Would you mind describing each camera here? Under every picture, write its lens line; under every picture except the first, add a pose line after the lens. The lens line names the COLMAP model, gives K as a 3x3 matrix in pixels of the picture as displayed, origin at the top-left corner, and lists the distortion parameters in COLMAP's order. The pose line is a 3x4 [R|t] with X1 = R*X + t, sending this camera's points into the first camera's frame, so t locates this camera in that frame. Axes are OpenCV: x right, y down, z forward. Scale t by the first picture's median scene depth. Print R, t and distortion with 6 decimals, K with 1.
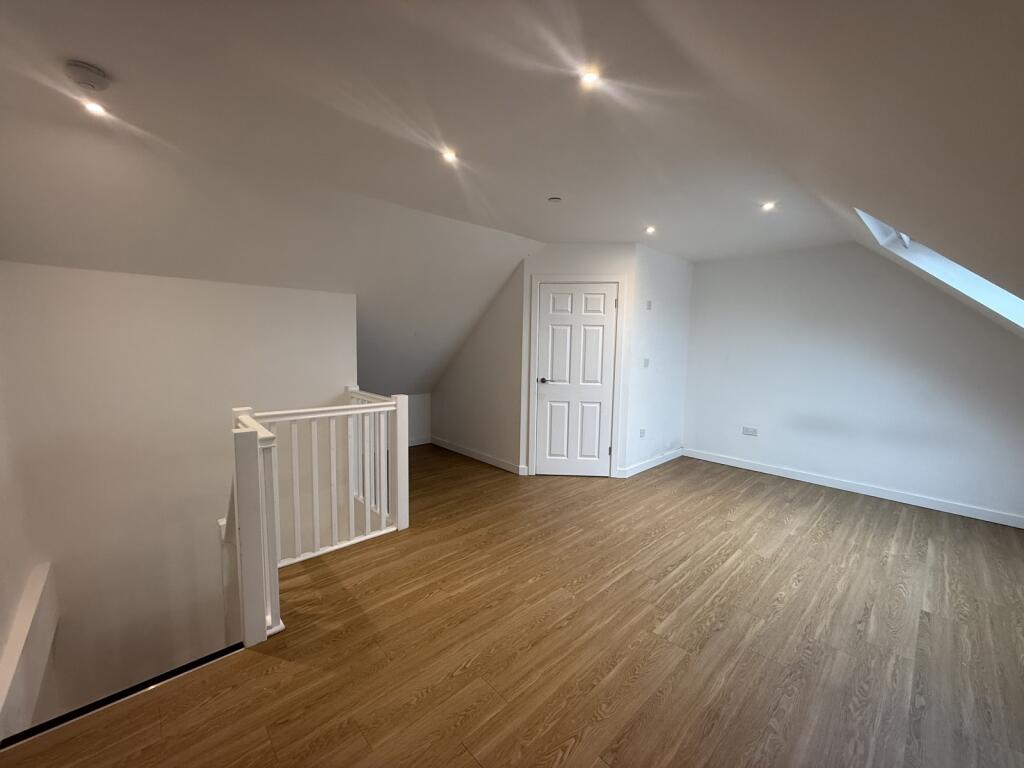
lens RADIAL K [[405.5, 0, 509.1], [0, 405.5, 383.8], [0, 0, 1]] dist [-0.001014, 0.000481]
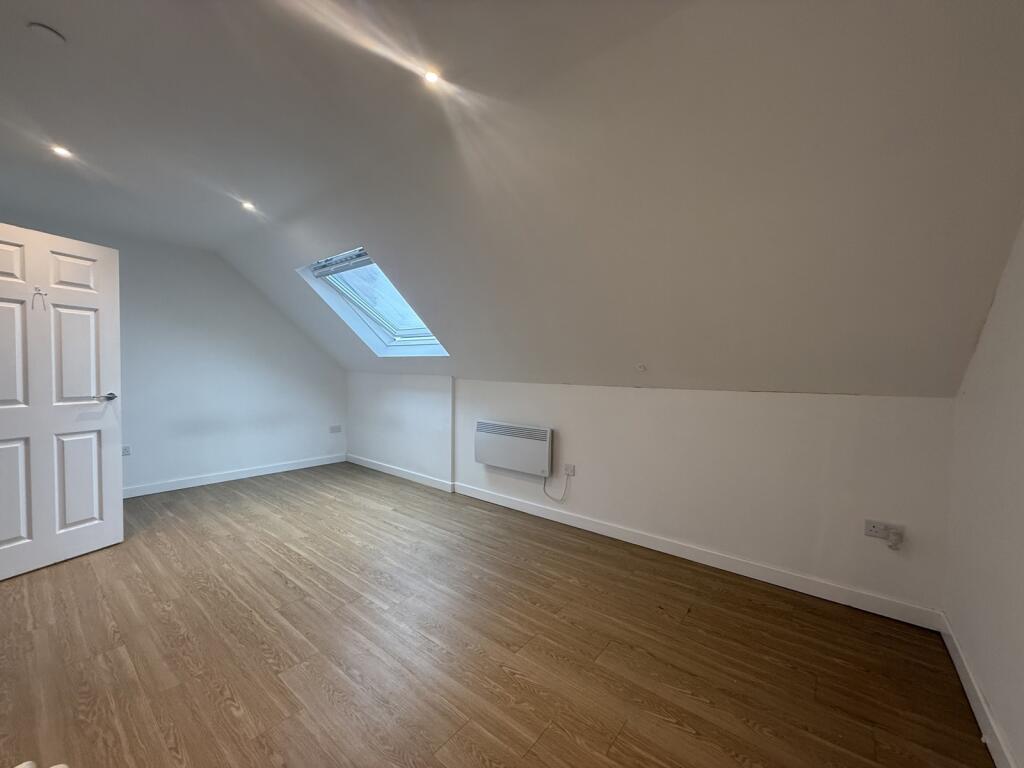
lens RADIAL K [[405.5, 0, 509.1], [0, 405.5, 383.8], [0, 0, 1]] dist [-0.001014, 0.000481]
pose [[-0.137620, -0.051447, 0.989148, -0.483725], [0.080435, 0.994771, 0.062930, -0.007831], [-0.987214, 0.088222, -0.132762, 0.534065]]
